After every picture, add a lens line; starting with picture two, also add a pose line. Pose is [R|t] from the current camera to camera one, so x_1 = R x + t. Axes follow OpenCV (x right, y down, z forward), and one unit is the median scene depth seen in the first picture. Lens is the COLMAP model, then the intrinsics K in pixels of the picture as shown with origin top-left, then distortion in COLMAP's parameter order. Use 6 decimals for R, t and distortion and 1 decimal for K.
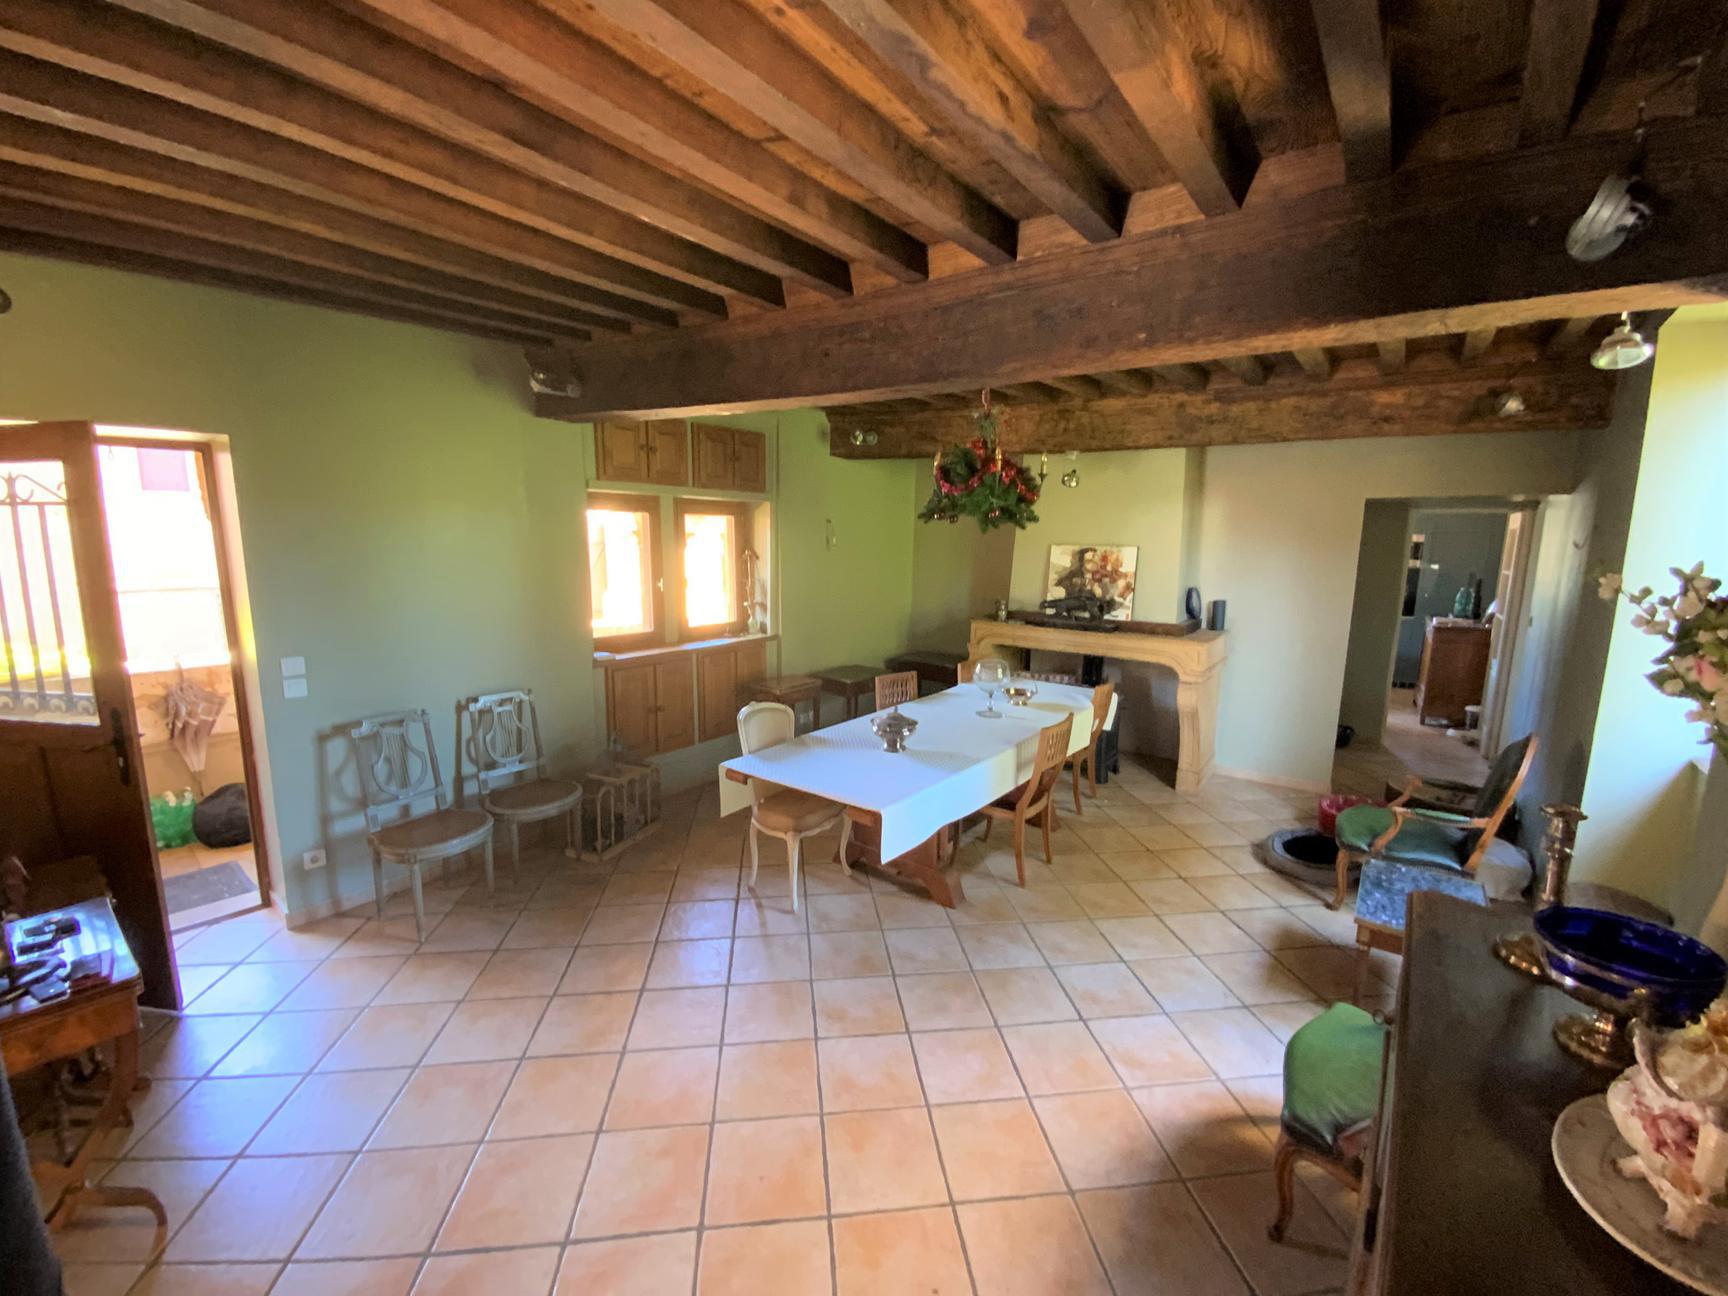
lens RADIAL K [[698.4, 0, 864.0], [0, 698.4, 648.0], [0, 0, 1]] dist [-0.000102, 0.000003]
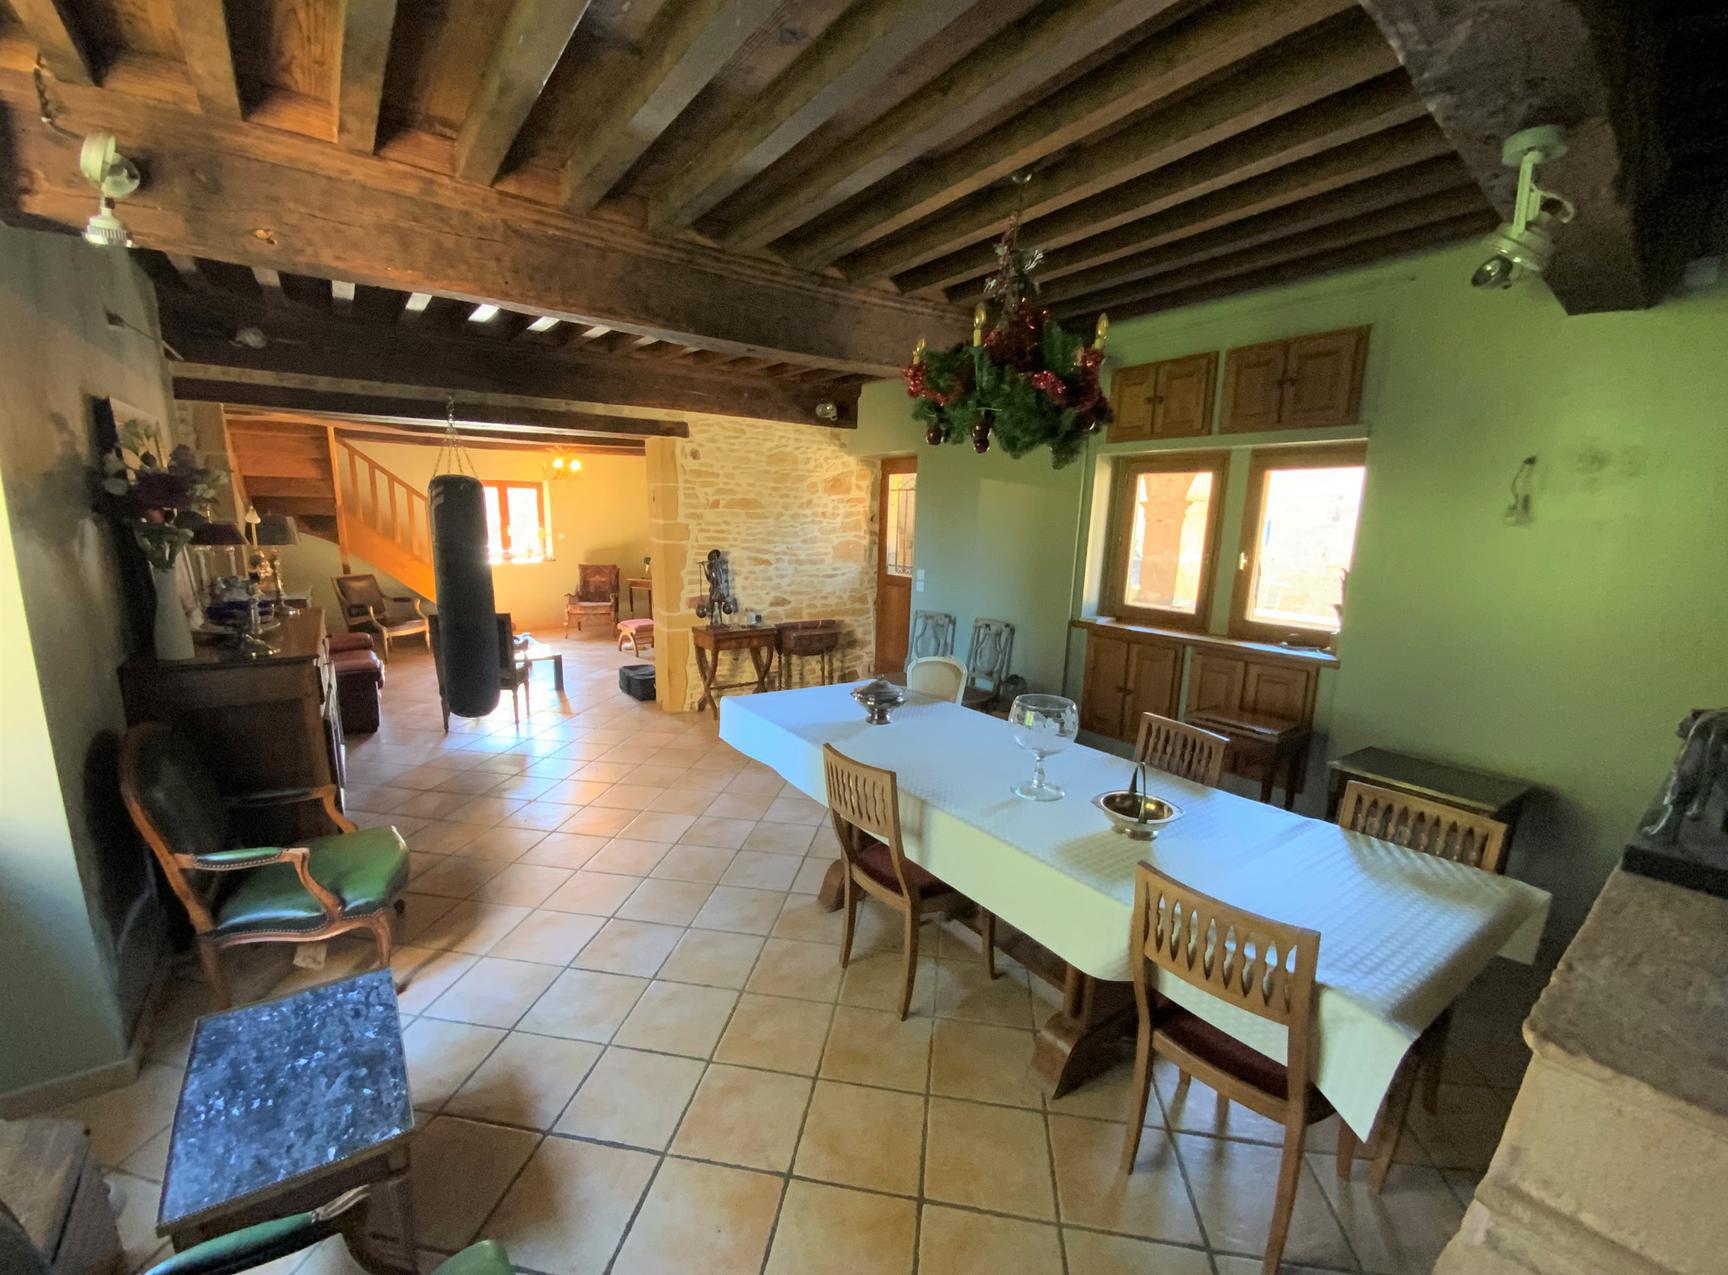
lens RADIAL K [[730.0, 0, 863.8], [0, 730.0, 659.9], [0, 0, 1]] dist [-0.000210, 0.000011]
pose [[-0.294042, 0.165331, -0.941385, 0.754317], [-0.173772, 0.959263, 0.222749, -0.110125], [0.939863, 0.229084, -0.253333, 0.976017]]
